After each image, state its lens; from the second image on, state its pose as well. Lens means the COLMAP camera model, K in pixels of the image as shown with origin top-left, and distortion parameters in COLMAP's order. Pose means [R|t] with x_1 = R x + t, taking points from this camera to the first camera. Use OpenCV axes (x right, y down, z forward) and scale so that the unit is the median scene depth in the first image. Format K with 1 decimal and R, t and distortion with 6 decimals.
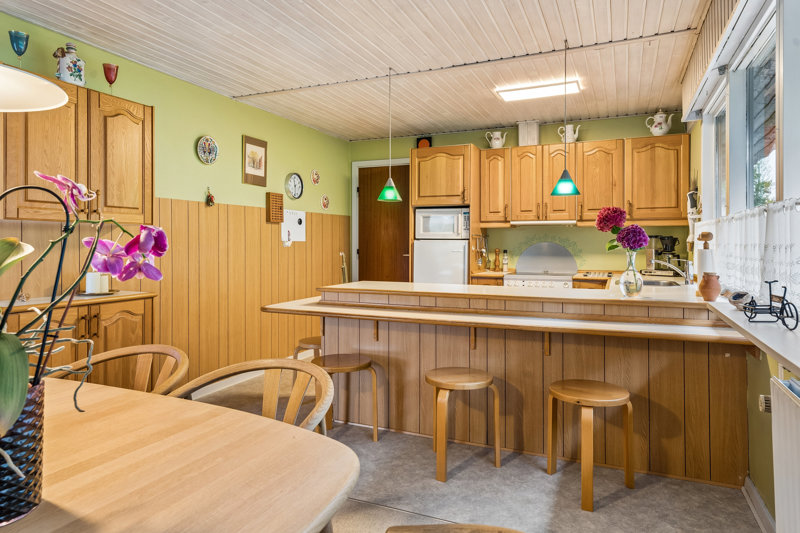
lens RADIAL K [[516.5, 0, 399.1], [0, 516.5, 237.3], [0, 0, 1]] dist [0.057555, -0.001629]
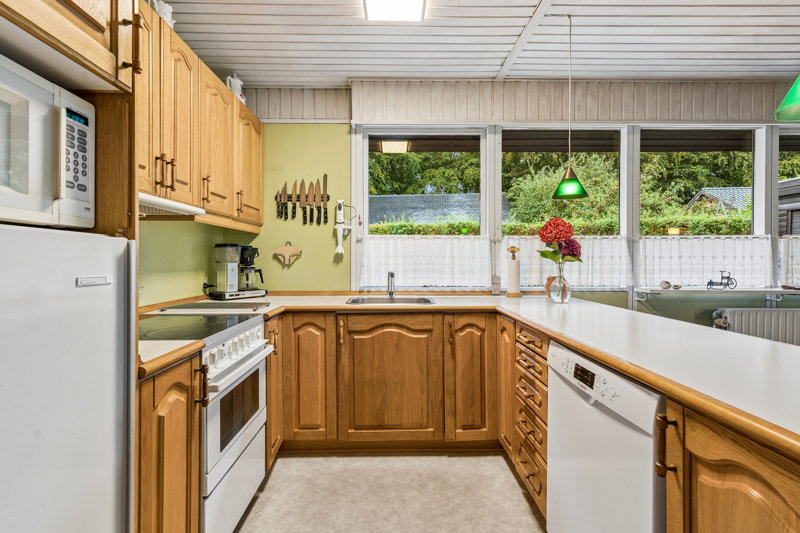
lens RADIAL K [[382.9, 0, 398.2], [0, 382.9, 259.5], [0, 0, 1]] dist [0.012408, 0.000069]
pose [[-0.414977, -0.004015, 0.909823, -0.087632], [-0.016944, 0.999851, -0.003316, 0.015419], [-0.909674, -0.016792, -0.414983, 0.987555]]
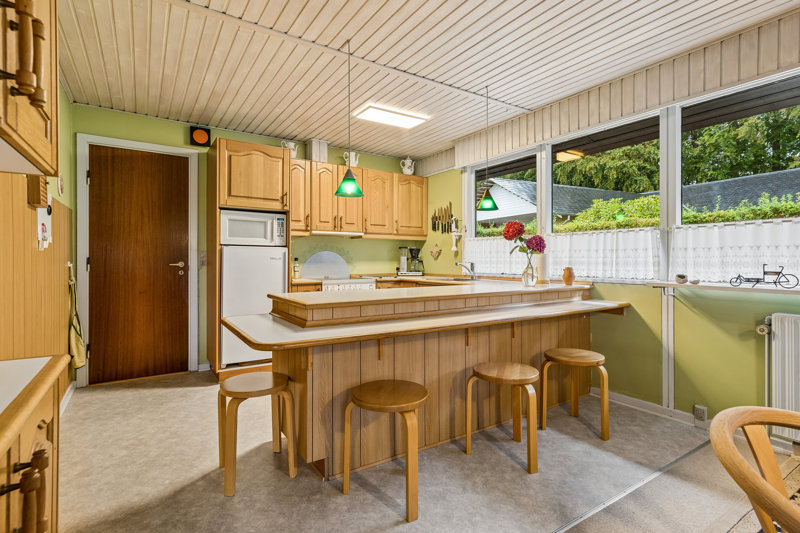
lens RADIAL K [[394.0, 0, 400.0], [0, 394.0, 266.5], [0, 0, 1]] dist [-0.002990, -0.000297]
pose [[0.552042, -0.016244, 0.833658, -0.380401], [-0.014390, 0.999476, 0.029004, 0.017748], [-0.833692, -0.028007, 0.551519, 0.424166]]
